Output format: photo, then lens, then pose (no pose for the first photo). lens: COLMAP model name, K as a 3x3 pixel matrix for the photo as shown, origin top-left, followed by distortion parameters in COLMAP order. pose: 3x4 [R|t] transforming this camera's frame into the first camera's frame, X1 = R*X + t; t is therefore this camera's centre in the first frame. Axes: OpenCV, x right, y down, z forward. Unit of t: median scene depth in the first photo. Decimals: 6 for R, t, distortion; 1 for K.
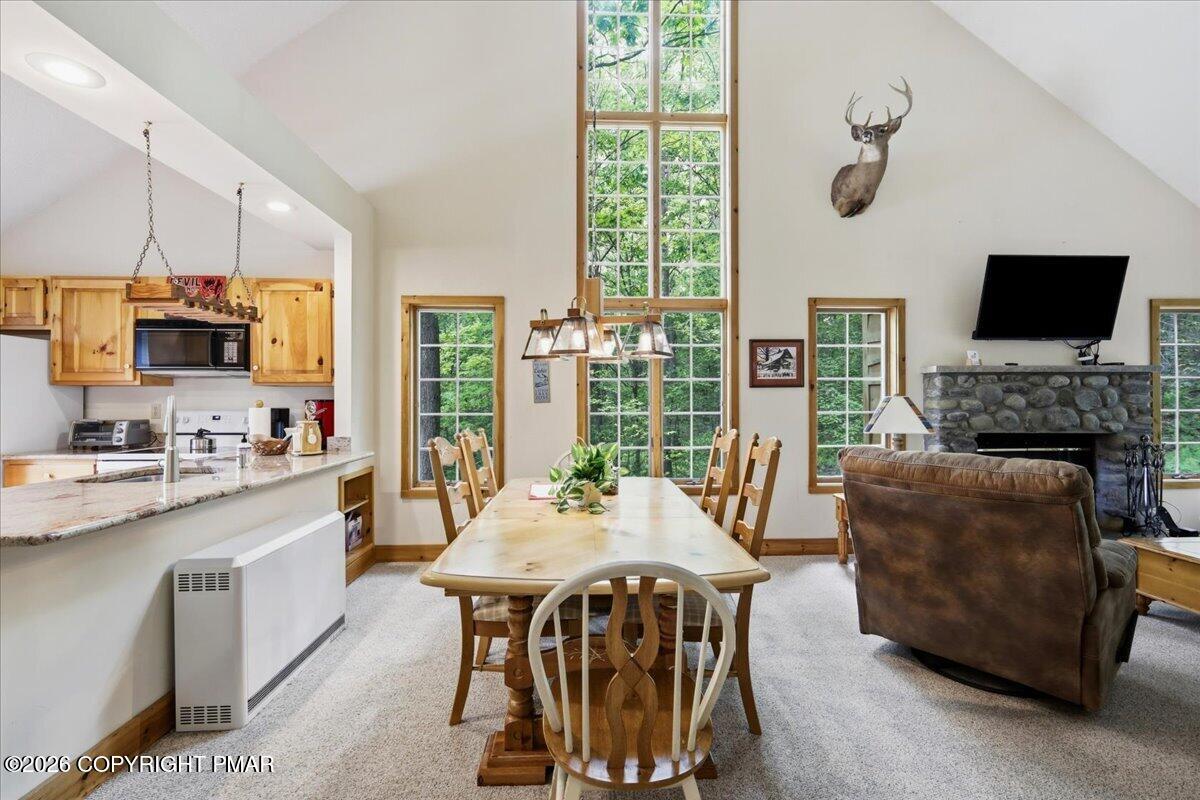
lens RADIAL K [[531.6, 0, 612.7], [0, 531.6, 395.8], [0, 0, 1]] dist [0.004710, 0.000824]
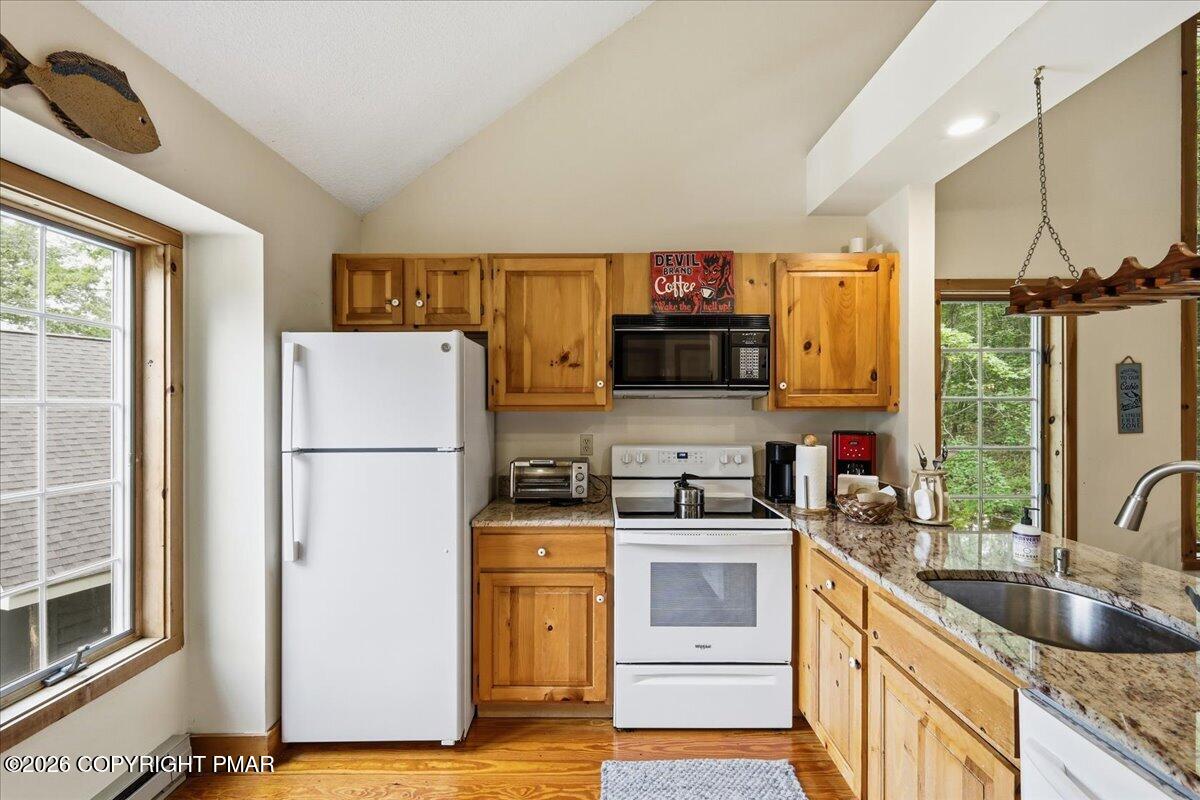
lens RADIAL K [[531.6, 0, 599.8], [0, 531.6, 400.8], [0, 0, 1]] dist [0.004710, 0.000824]
pose [[0.999454, -0.001150, -0.033007, -0.797876], [0.001388, 0.999973, 0.007208, -0.034662], [0.032998, -0.007249, 0.999429, 0.285119]]
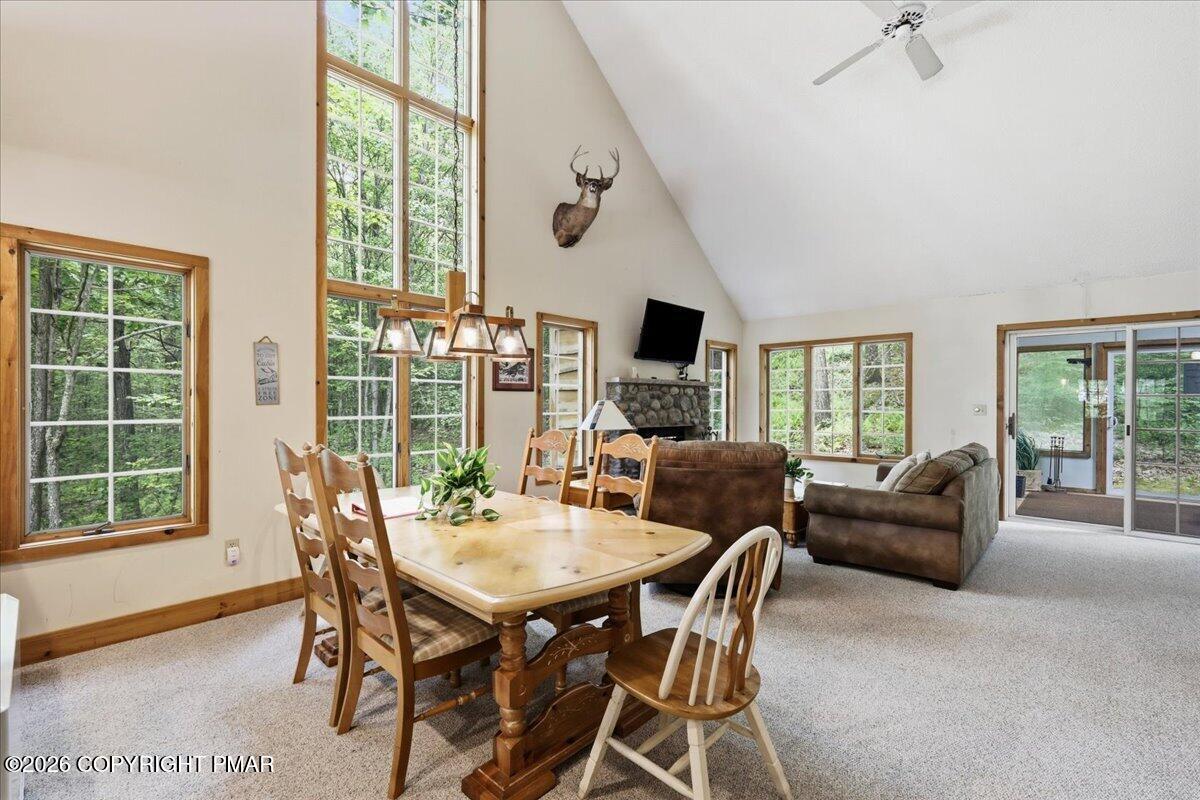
lens RADIAL K [[531.6, 0, 602.3], [0, 531.6, 408.1], [0, 0, 1]] dist [0.004710, 0.000824]
pose [[0.712121, -0.002057, 0.702054, -0.331510], [-0.011760, 0.999820, 0.014858, 0.000473], [-0.701958, -0.018837, 0.711969, 0.102032]]
